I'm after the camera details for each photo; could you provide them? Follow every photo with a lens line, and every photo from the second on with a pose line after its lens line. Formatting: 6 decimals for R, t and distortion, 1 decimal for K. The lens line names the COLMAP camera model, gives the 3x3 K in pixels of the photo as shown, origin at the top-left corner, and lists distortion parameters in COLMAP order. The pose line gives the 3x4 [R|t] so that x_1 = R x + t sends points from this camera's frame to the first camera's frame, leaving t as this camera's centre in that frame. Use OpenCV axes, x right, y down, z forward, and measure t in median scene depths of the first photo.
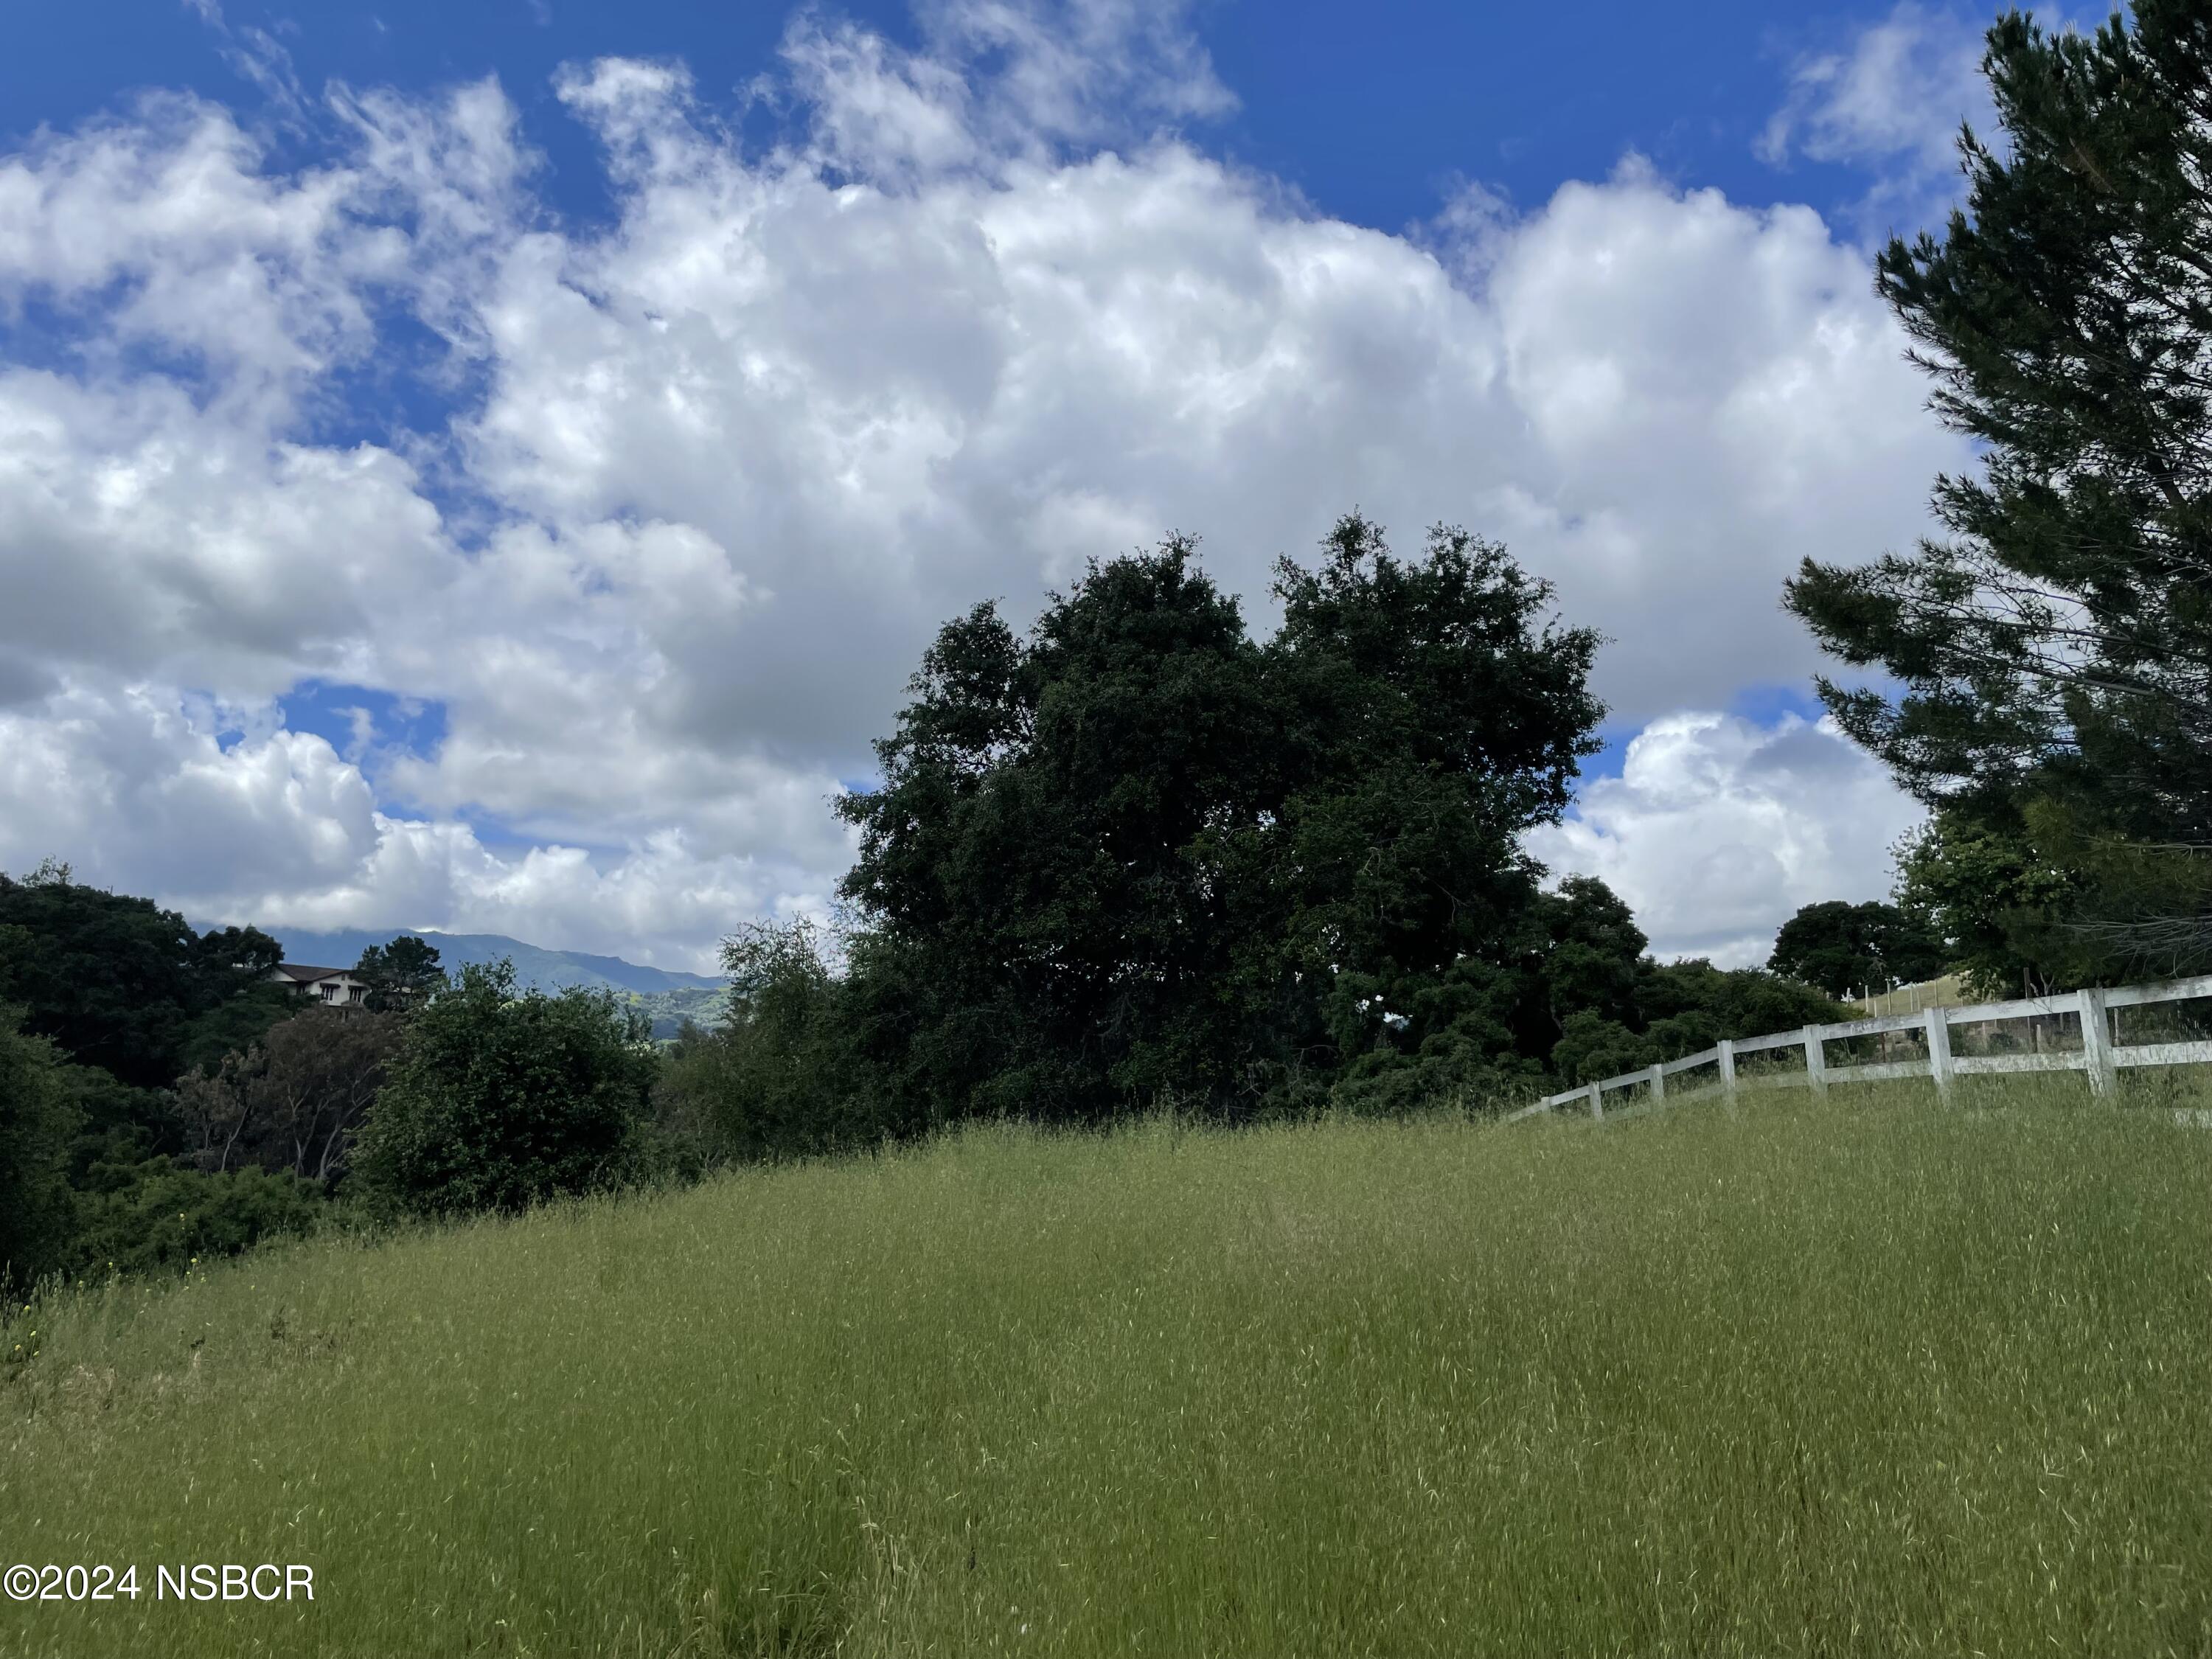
lens RADIAL K [[1629.3, 0, 1110.4], [0, 1629.3, 835.5], [0, 0, 1]] dist [0.100718, -0.135857]
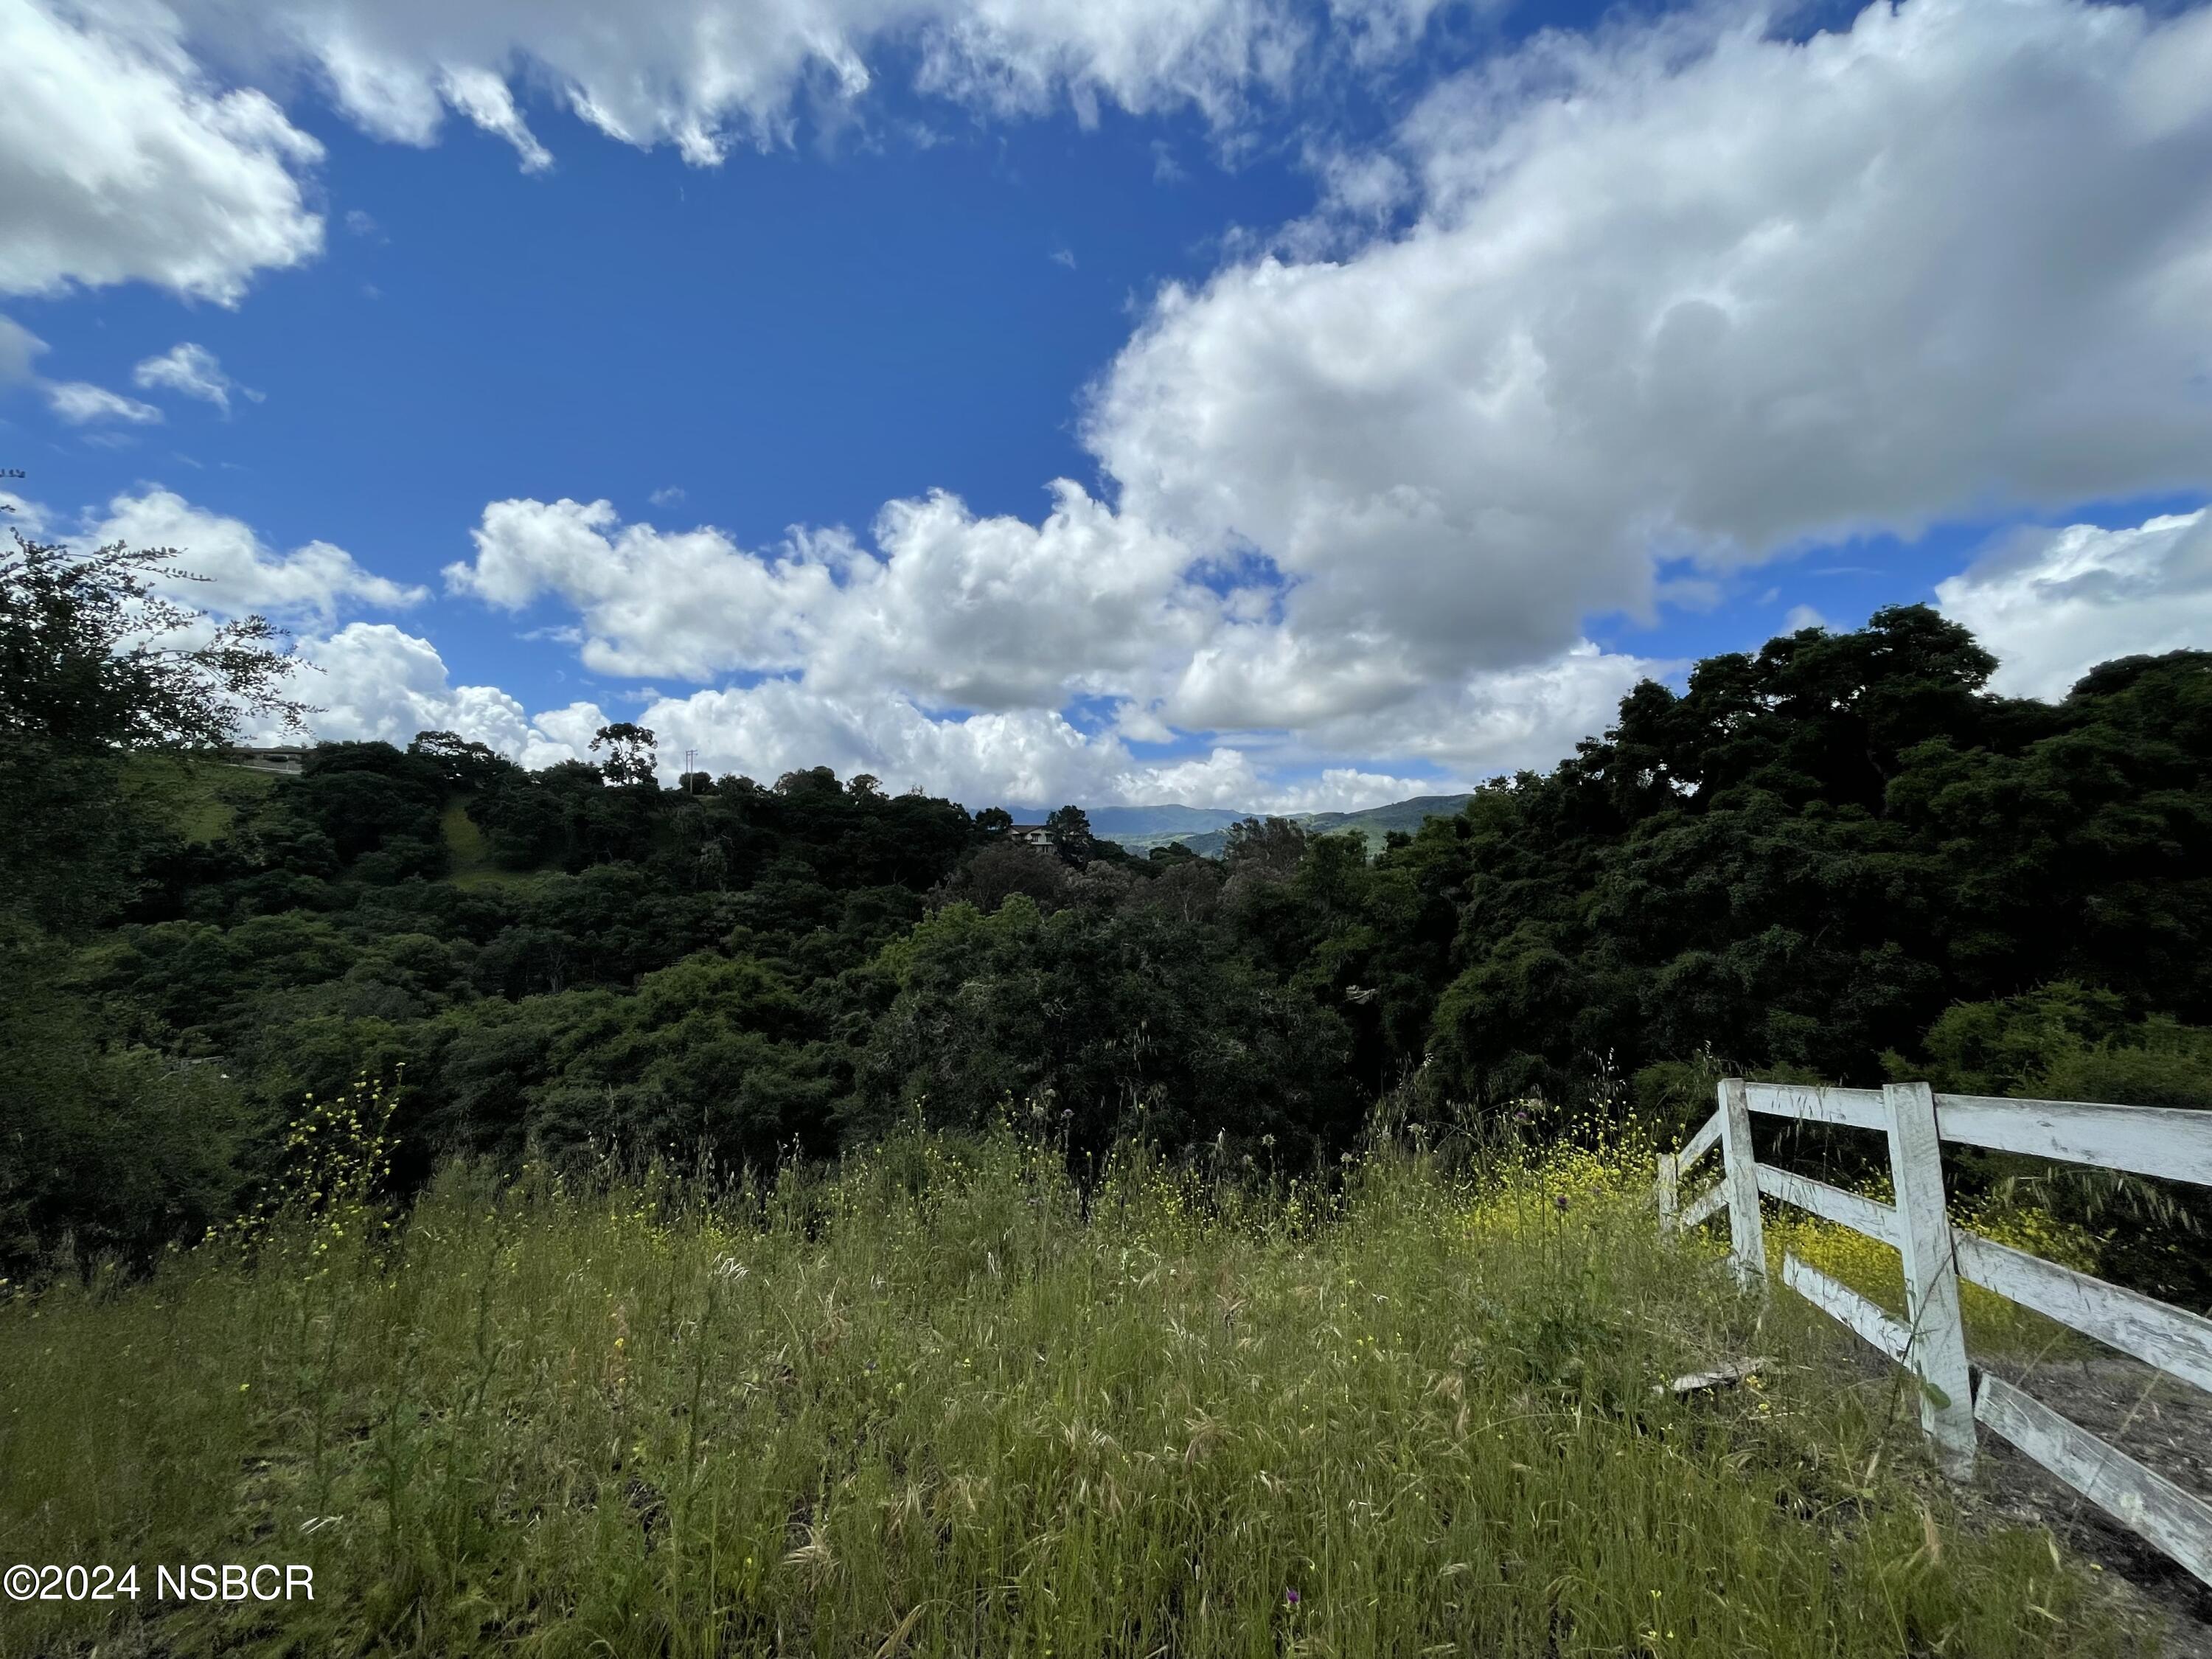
lens RADIAL K [[893.6, 0, 1105.8], [0, 893.6, 823.2], [0, 0, 1]] dist [0.000329, -0.001148]
pose [[0.911022, -0.085809, -0.403332, 0.071676], [0.124794, 0.989615, 0.071337, 0.054402], [0.393021, -0.115323, 0.912269, 0.349606]]
